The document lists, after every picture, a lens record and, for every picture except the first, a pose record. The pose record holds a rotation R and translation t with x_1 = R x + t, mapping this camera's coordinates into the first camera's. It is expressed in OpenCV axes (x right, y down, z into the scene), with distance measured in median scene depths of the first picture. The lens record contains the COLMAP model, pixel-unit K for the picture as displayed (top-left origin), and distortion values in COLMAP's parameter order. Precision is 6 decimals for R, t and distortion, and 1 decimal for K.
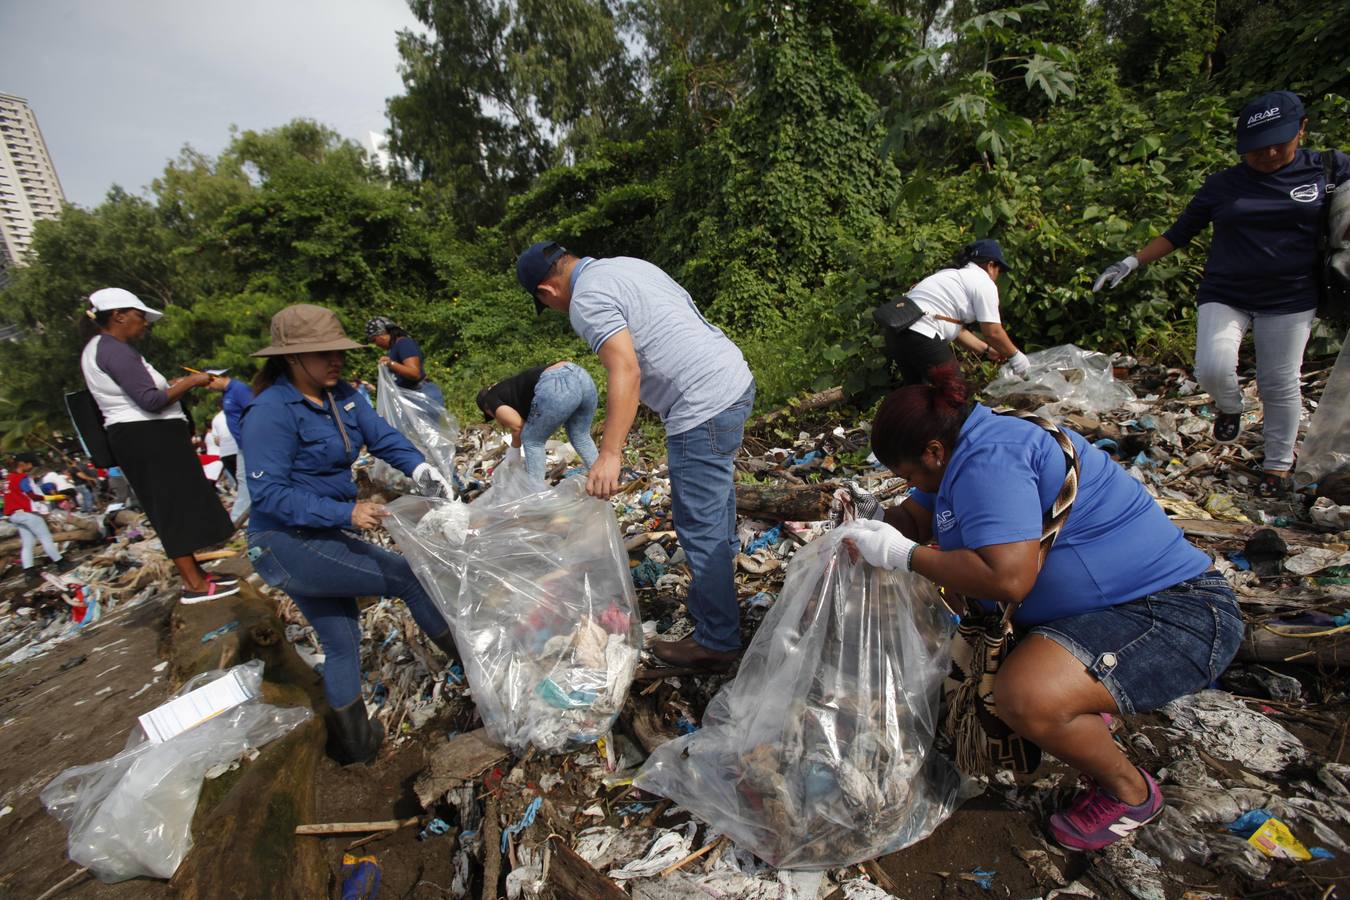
lens RADIAL K [[600.9, 0, 675.0], [0, 600.9, 450.0], [0, 0, 1]] dist [-0.059421, 0.023169]
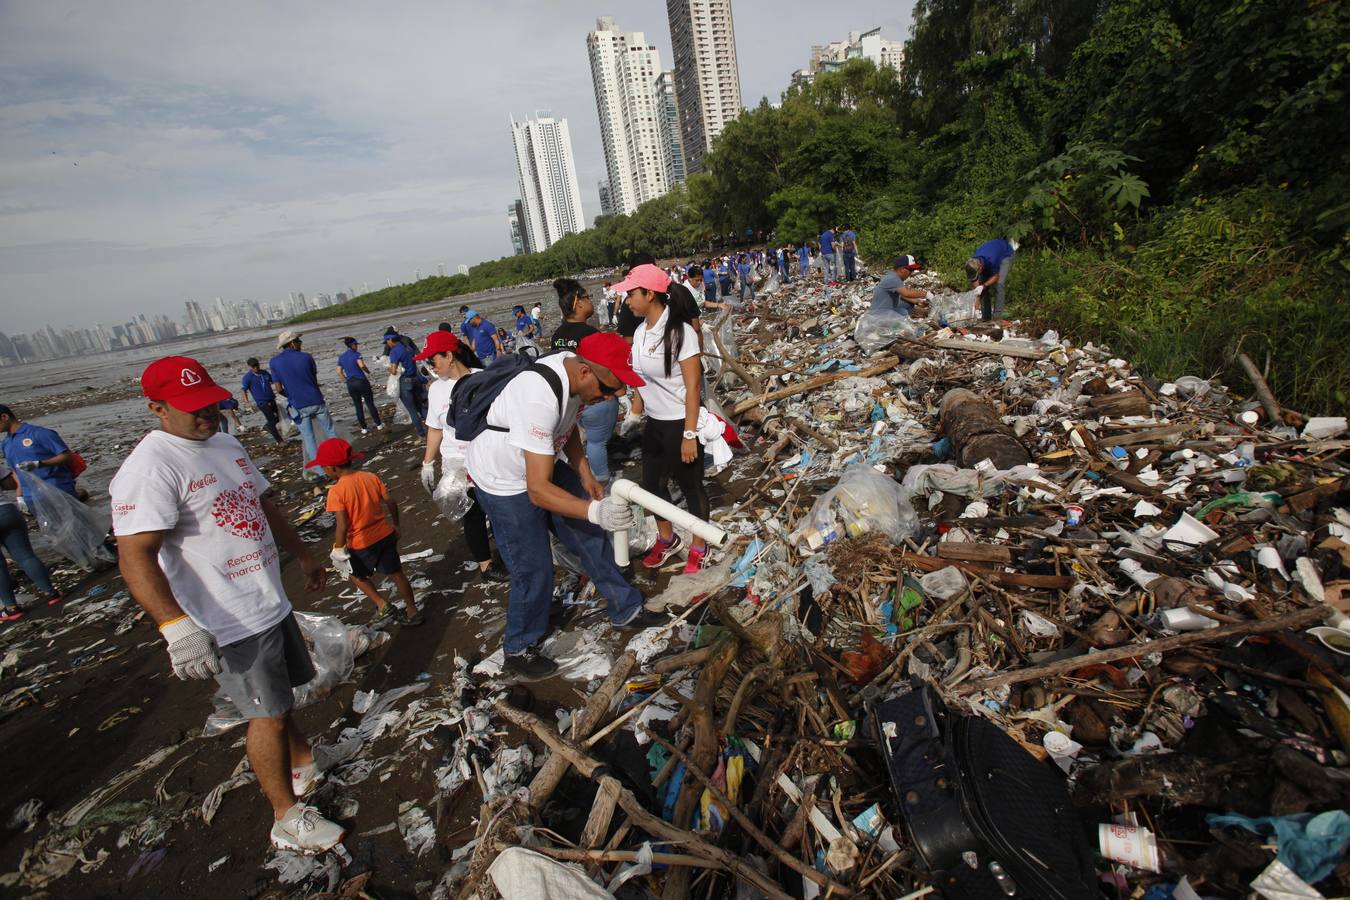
lens RADIAL K [[620.3, 0, 675.0], [0, 620.3, 450.0], [0, 0, 1]] dist [-0.064307, 0.033434]
pose [[0.656812, 0.336339, -0.674888, 0.575259], [-0.135624, 0.933110, 0.333035, -0.018093], [0.741757, -0.127210, 0.658493, -0.683049]]
